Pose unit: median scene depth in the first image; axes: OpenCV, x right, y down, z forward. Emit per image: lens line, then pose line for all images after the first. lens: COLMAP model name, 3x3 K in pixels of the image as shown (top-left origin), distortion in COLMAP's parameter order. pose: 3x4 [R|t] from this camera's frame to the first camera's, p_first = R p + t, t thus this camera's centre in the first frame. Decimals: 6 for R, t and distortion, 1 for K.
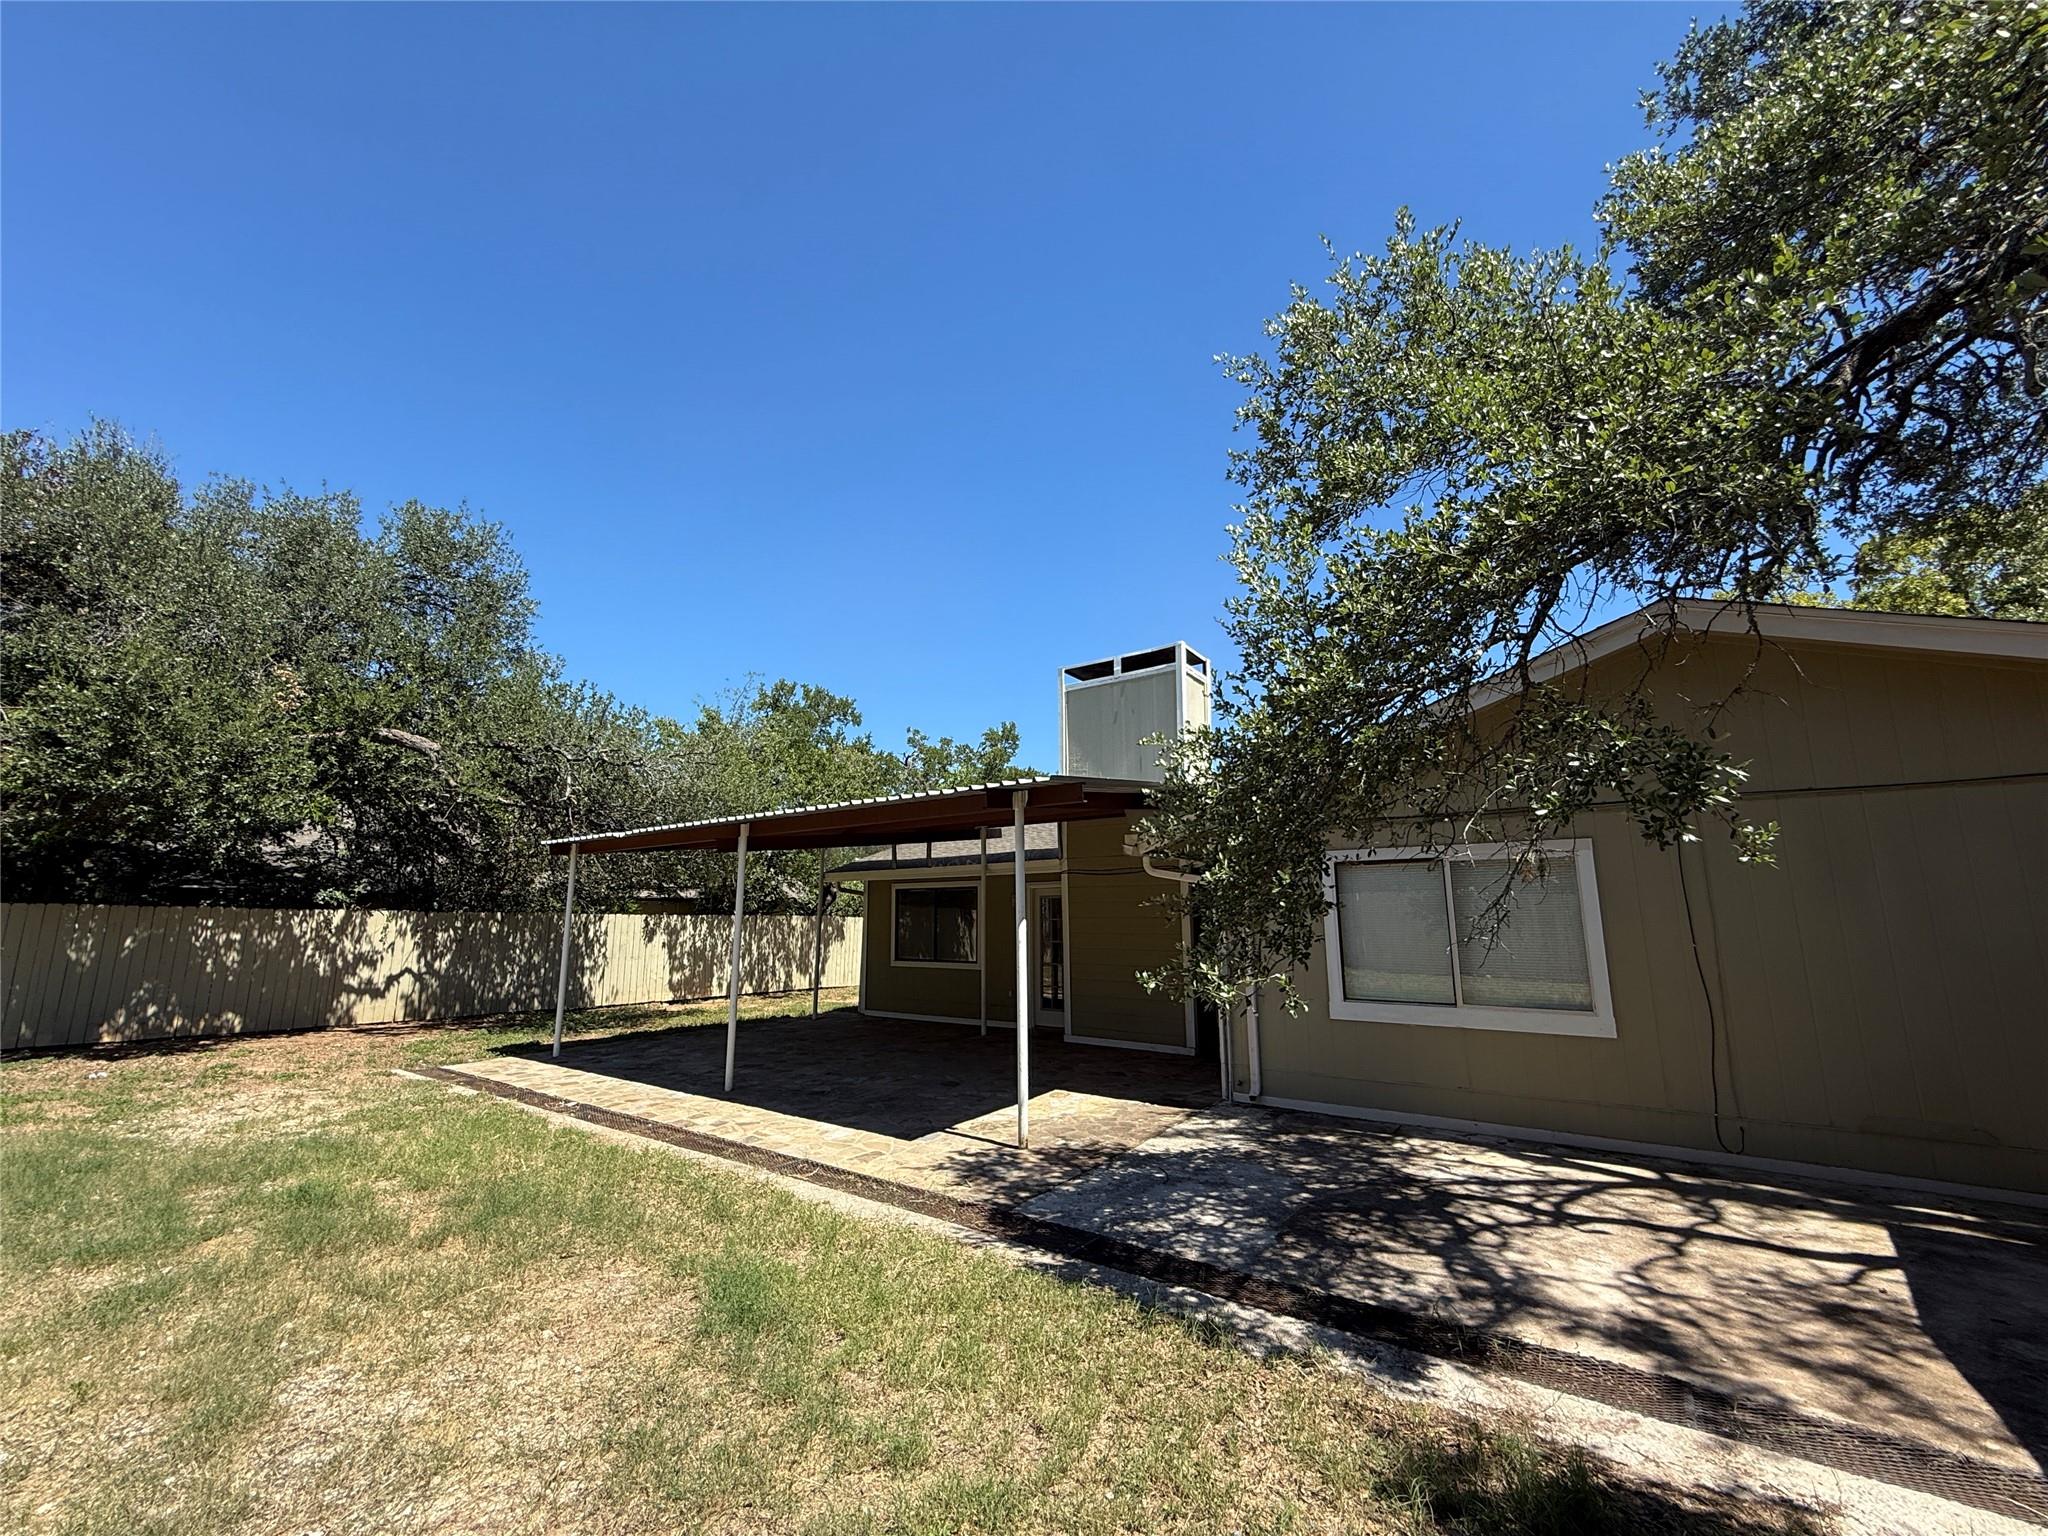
lens RADIAL K [[818.2, 0, 1015.5], [0, 818.2, 762.4], [0, 0, 1]] dist [-0.001343, 0.000805]
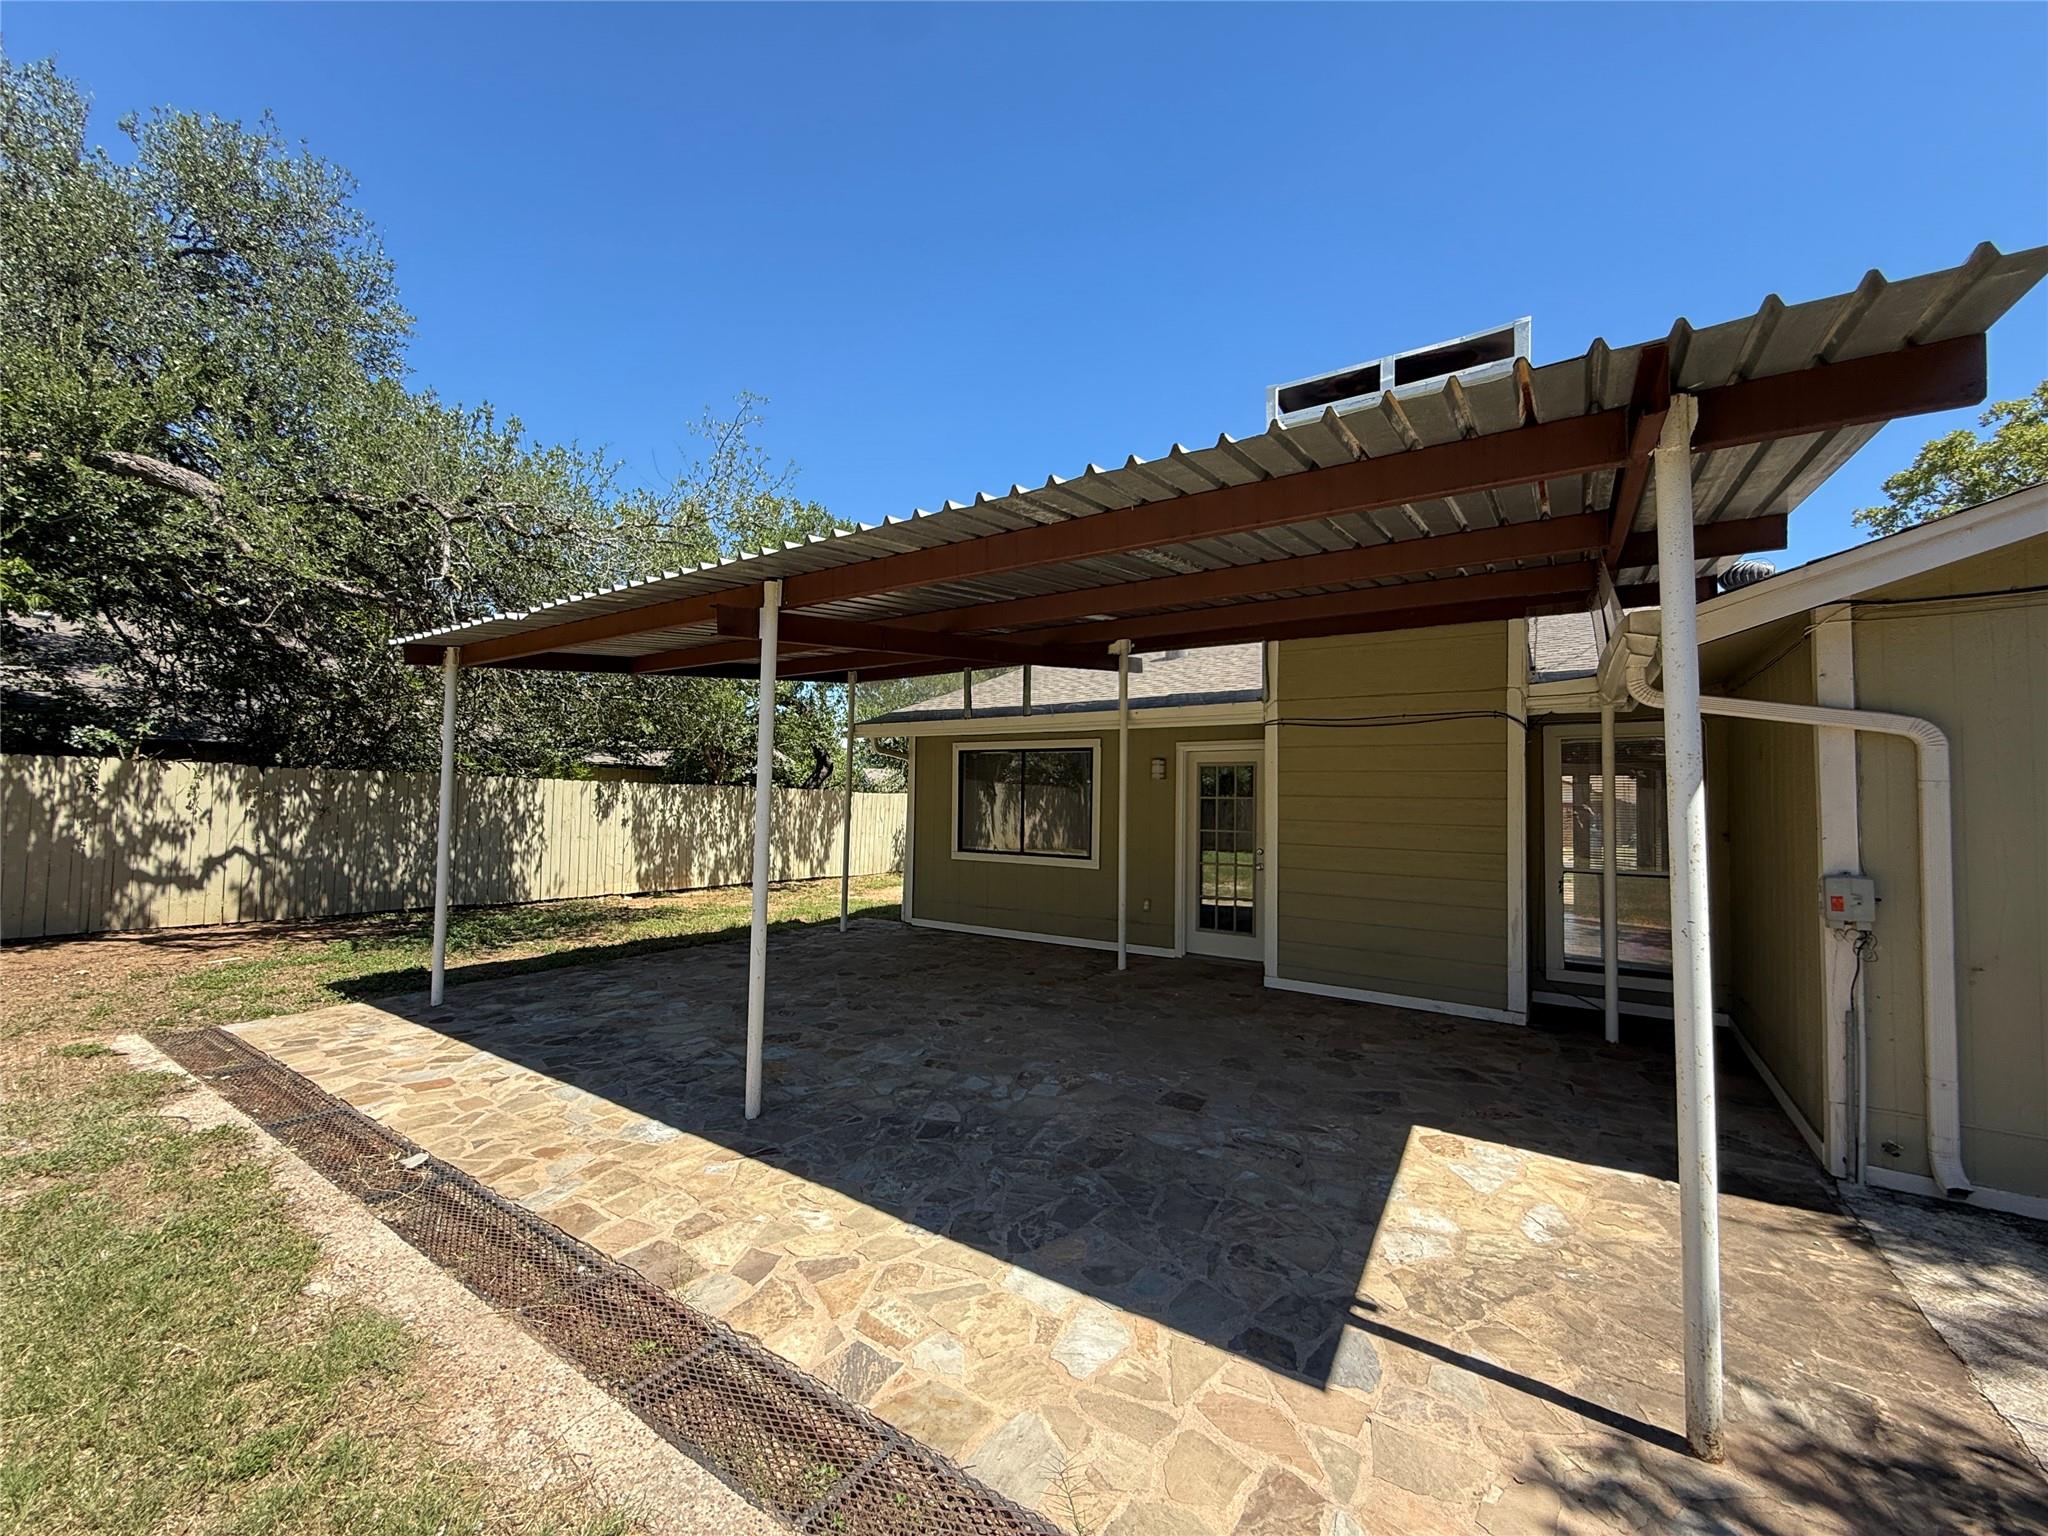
lens RADIAL K [[818.2, 0, 1017.5], [0, 818.2, 767.4], [0, 0, 1]] dist [-0.001343, 0.000805]
pose [[0.998767, 0.025815, 0.042406, -0.145878], [-0.031673, 0.989093, 0.143846, 0.077841], [-0.038231, -0.145012, 0.988691, 0.359574]]
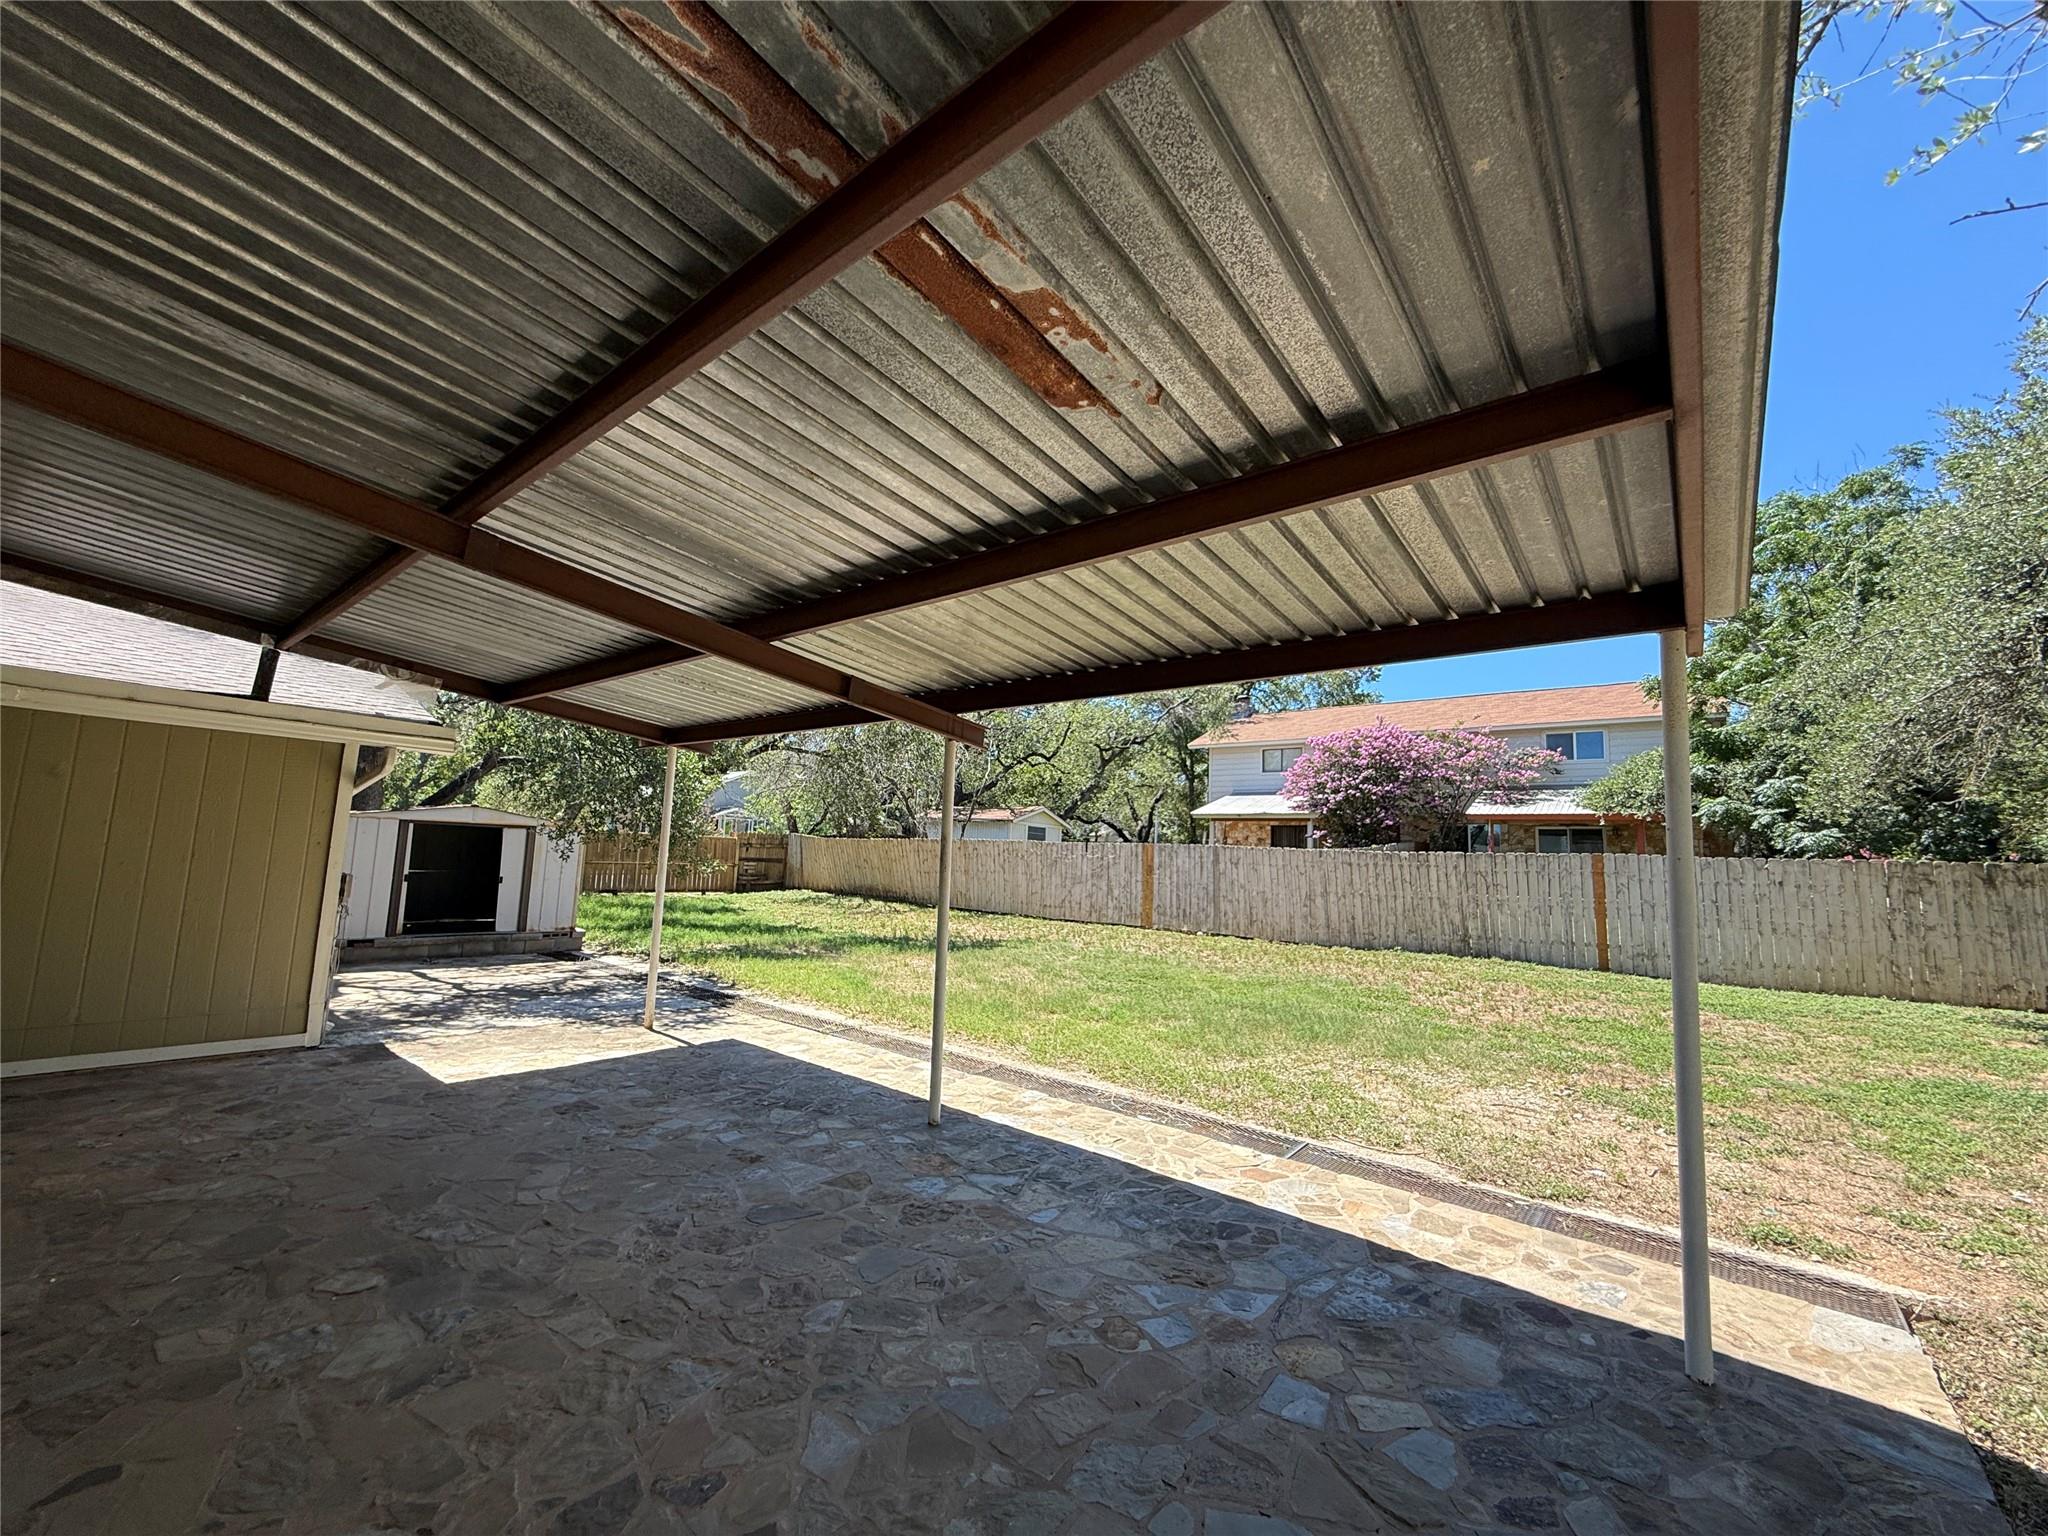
lens RADIAL K [[818.2, 0, 1023.8], [0, 818.2, 771.9], [0, 0, 1]] dist [-0.001343, 0.000805]
pose [[-0.998331, -0.027715, 0.050664, -0.296653], [-0.041245, 0.956252, -0.289623, 0.217630], [-0.040421, -0.291230, -0.955799, 1.116149]]
